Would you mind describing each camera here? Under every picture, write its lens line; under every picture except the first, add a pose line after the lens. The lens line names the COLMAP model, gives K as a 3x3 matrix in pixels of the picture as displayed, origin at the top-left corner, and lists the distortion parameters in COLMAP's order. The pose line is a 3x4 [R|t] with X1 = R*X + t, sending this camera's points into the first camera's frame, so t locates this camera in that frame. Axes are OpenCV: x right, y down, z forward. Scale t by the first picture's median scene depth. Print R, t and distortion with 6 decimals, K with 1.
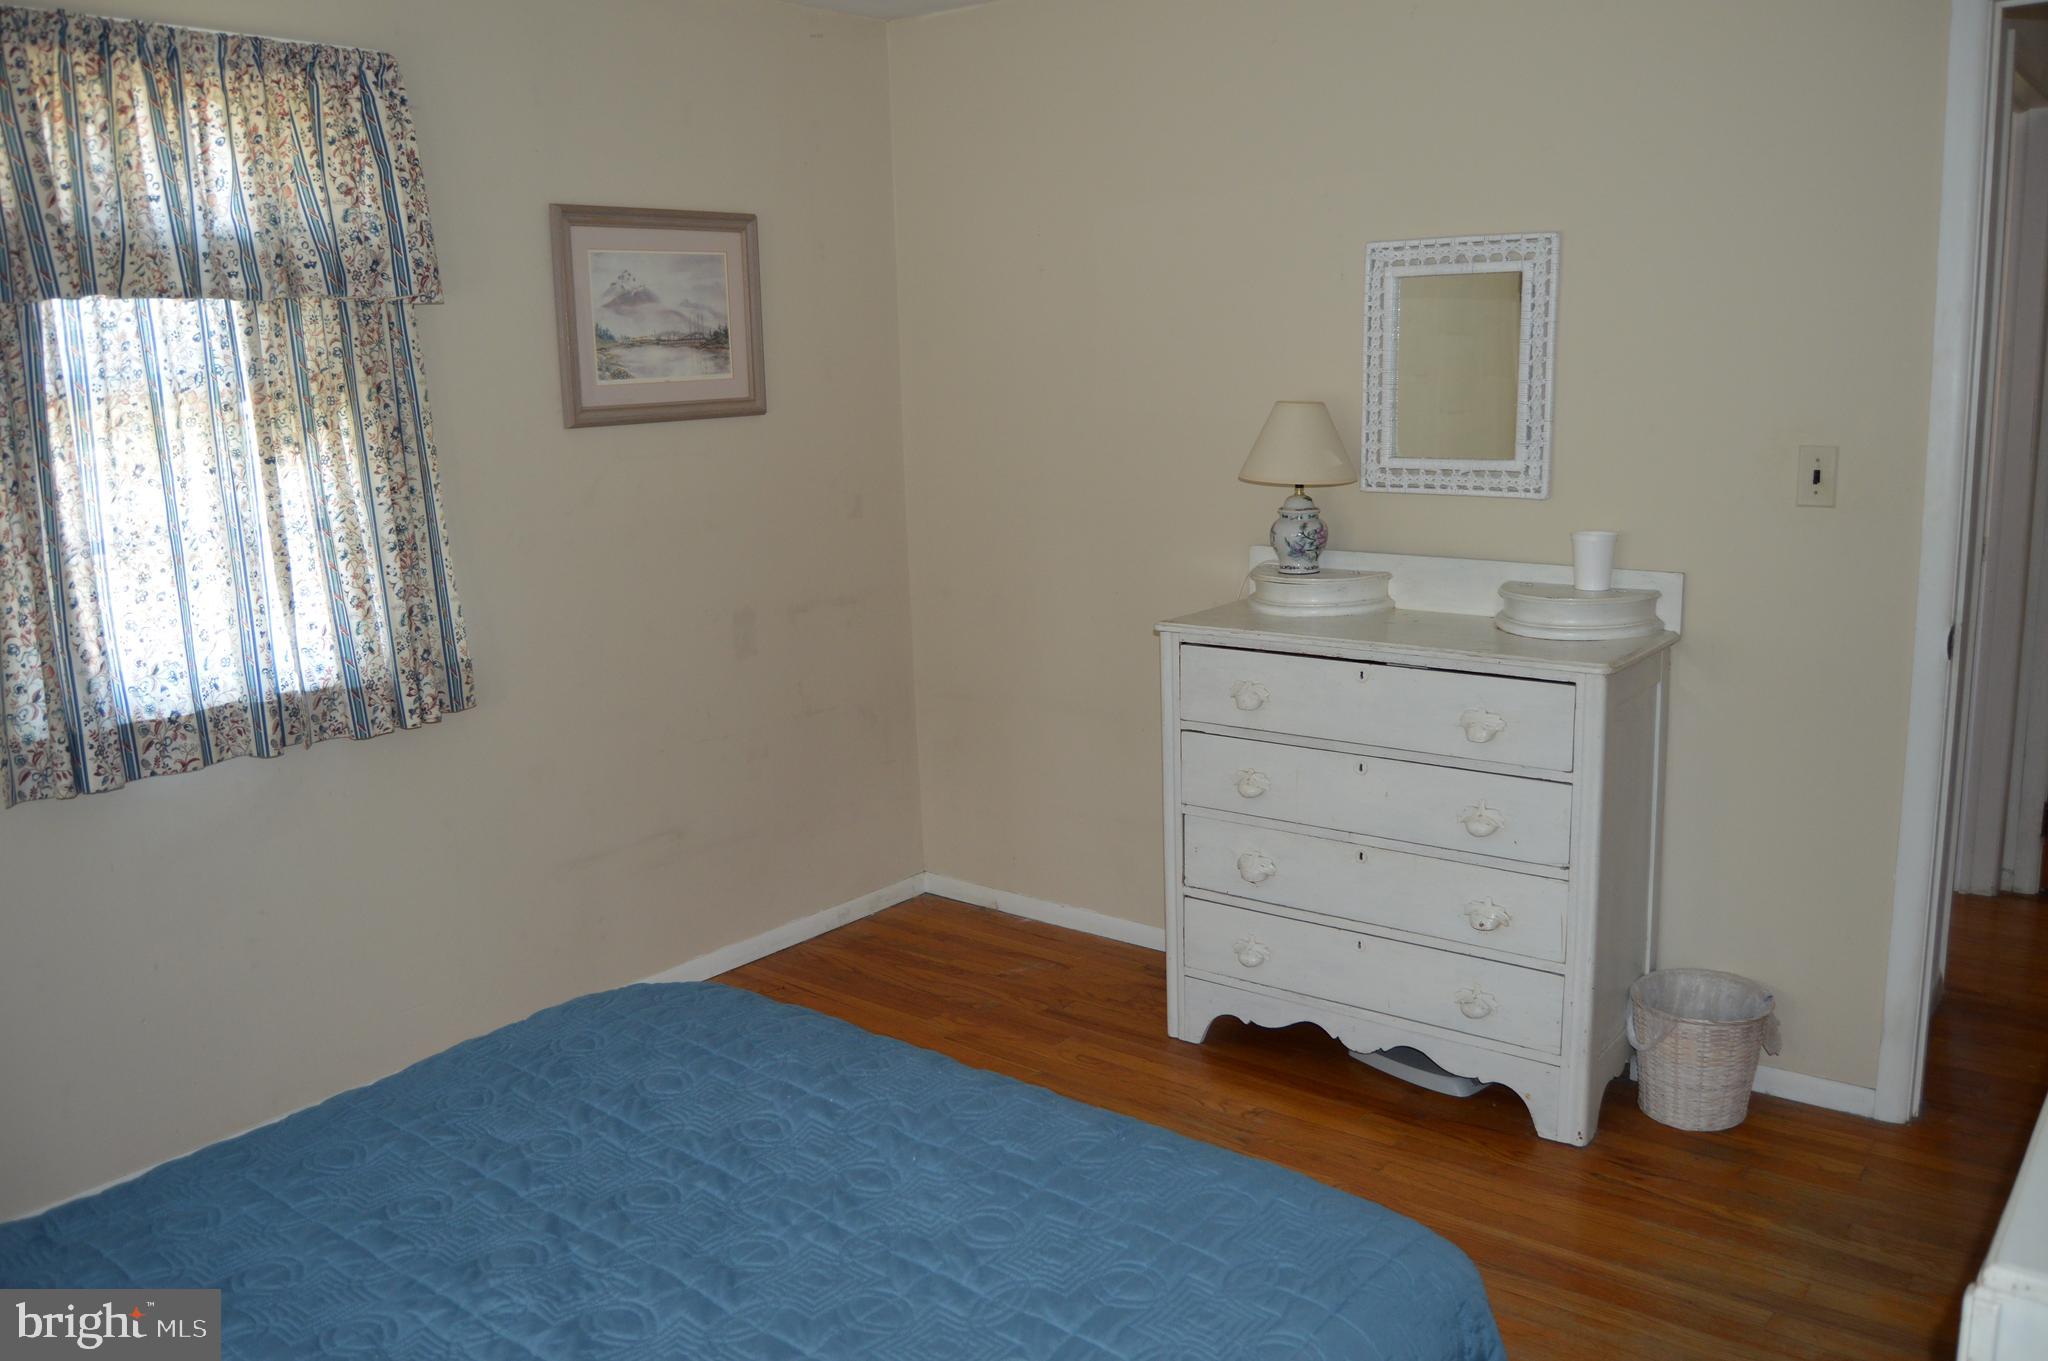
lens RADIAL K [[1634.7, 0, 1032.1], [0, 1634.7, 671.6], [0, 0, 1]] dist [-0.047326, 0.010798]
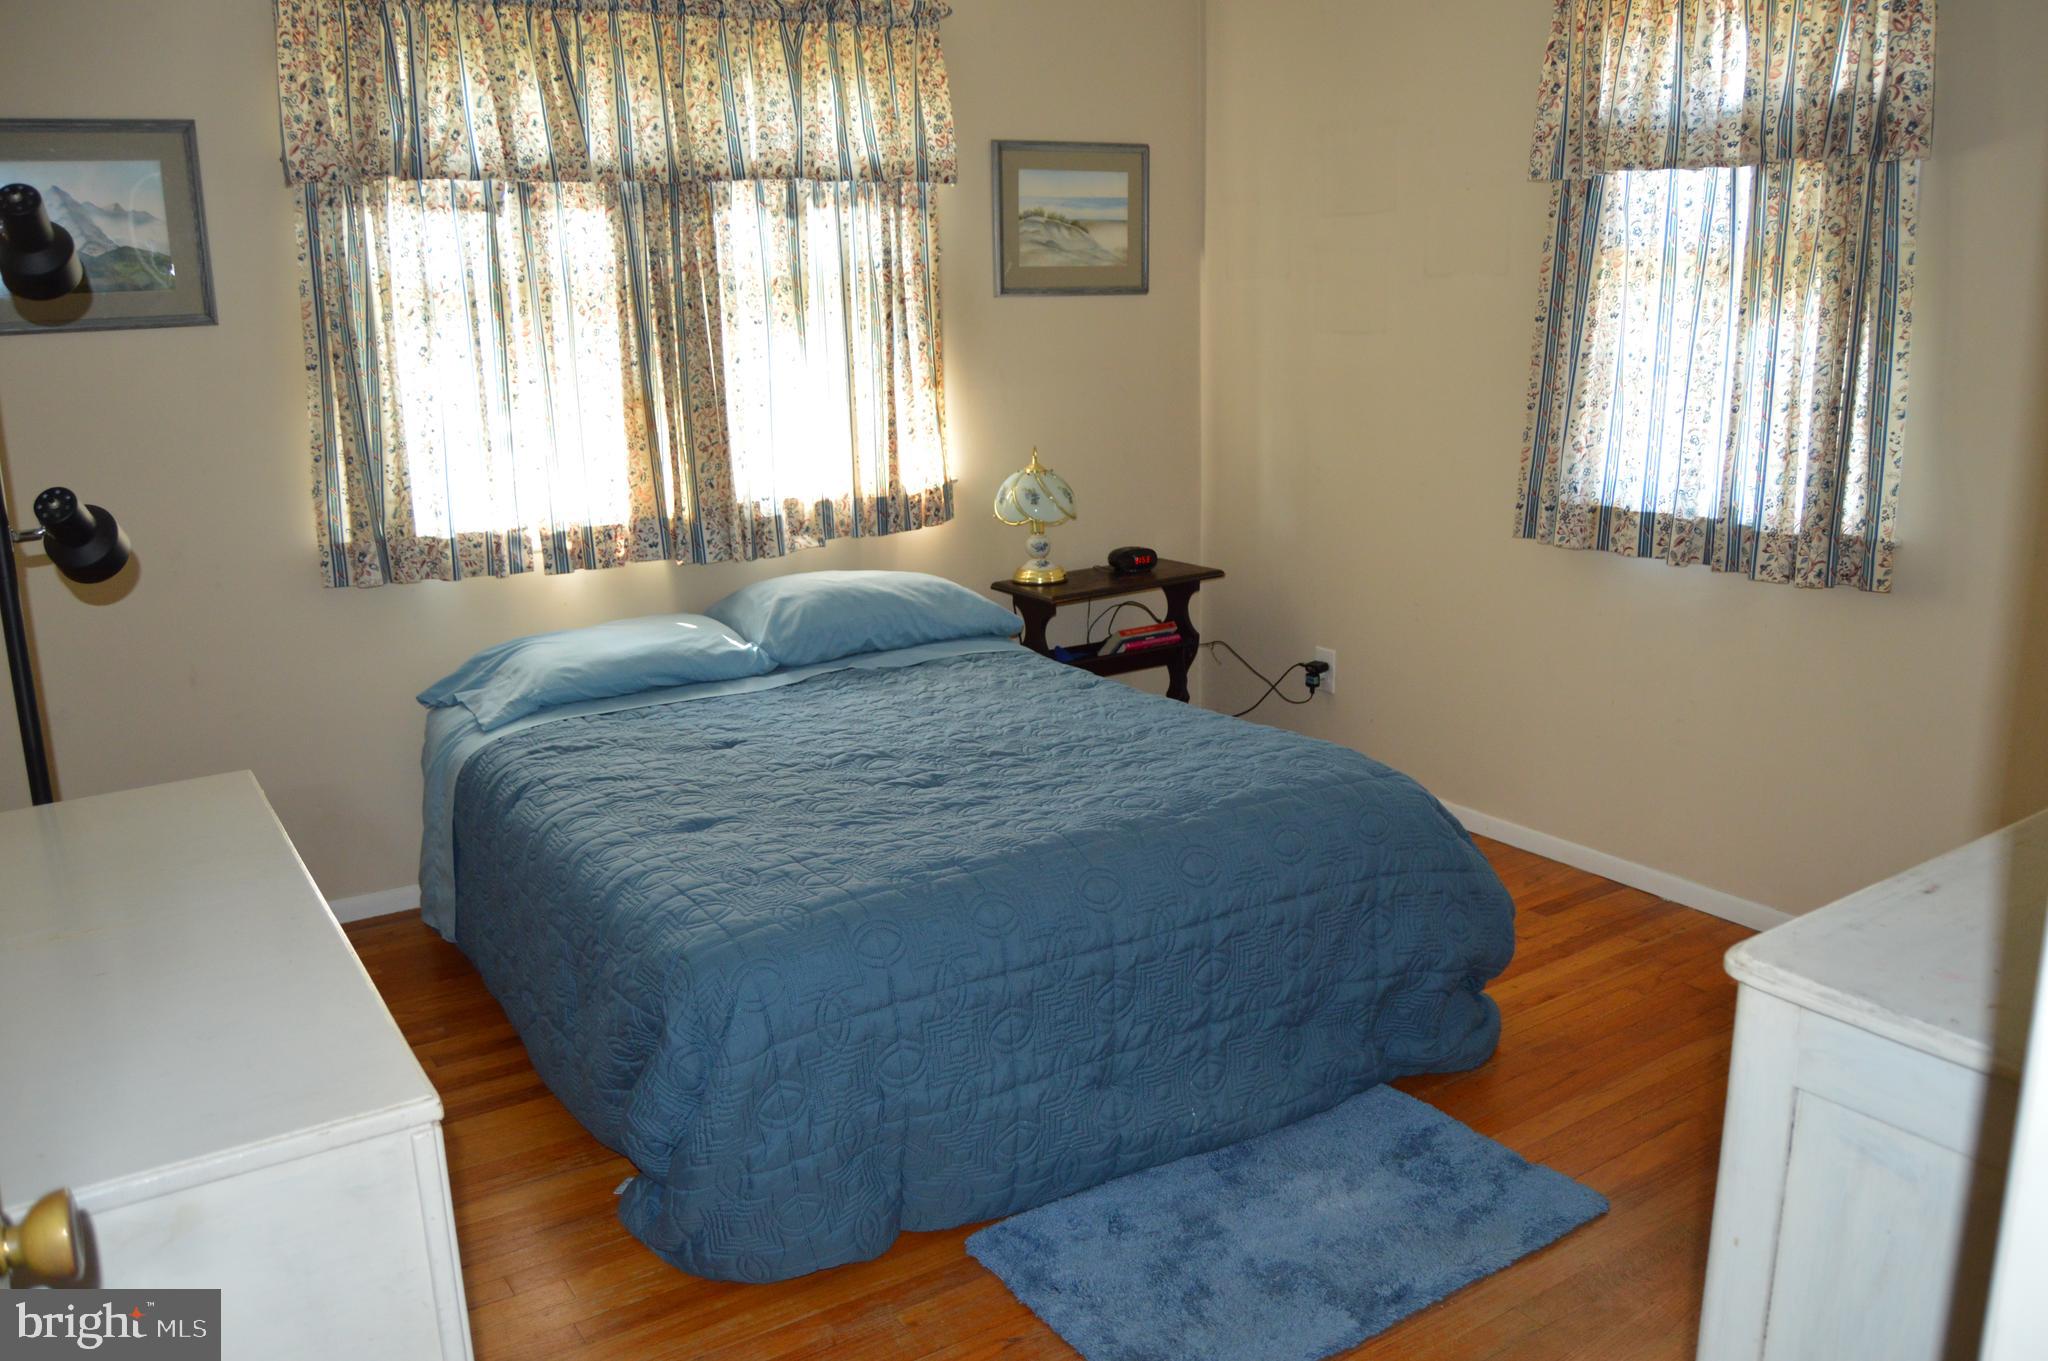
lens RADIAL K [[1634.7, 0, 1033.8], [0, 1634.7, 689.7], [0, 0, 1]] dist [-0.047326, 0.010798]
pose [[-0.303956, 0.265005, -0.915086, 0.784639], [-0.159787, 0.932745, 0.323194, -0.172660], [0.939191, 0.244456, -0.241169, 0.886343]]
